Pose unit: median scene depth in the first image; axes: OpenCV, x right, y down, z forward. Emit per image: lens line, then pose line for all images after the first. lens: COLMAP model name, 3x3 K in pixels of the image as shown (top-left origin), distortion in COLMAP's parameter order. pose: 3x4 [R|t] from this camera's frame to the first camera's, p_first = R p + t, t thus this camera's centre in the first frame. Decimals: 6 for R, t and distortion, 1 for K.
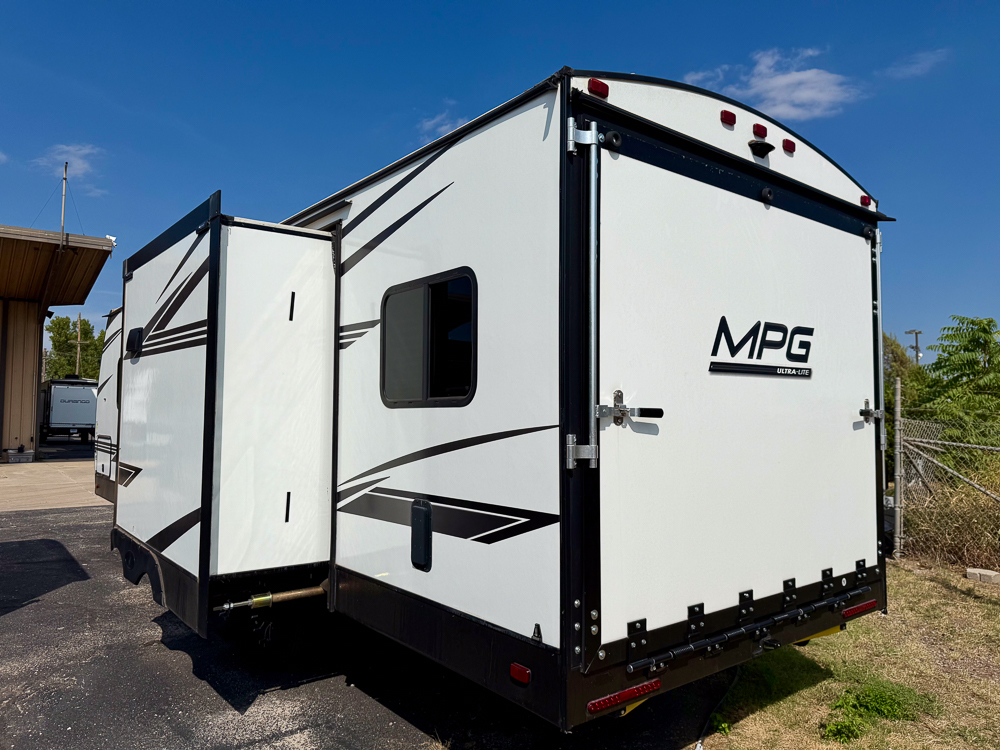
lens RADIAL K [[710.6, 0, 495.7], [0, 710.6, 376.4], [0, 0, 1]] dist [0.001965, -0.001319]
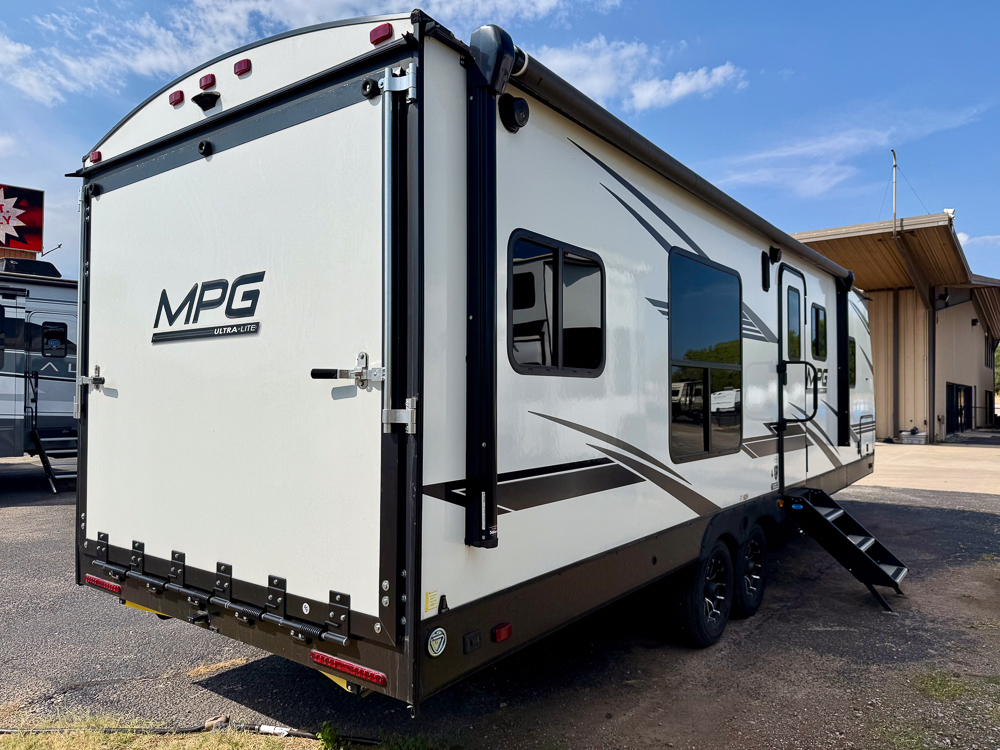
lens RADIAL K [[710.6, 0, 499.8], [0, 710.6, 375.2], [0, 0, 1]] dist [0.001965, -0.001319]
pose [[0.252267, -0.029909, -0.967195, 1.357339], [0.046705, 0.998734, -0.018702, 0.081322], [0.966530, -0.040455, 0.253345, 1.106442]]
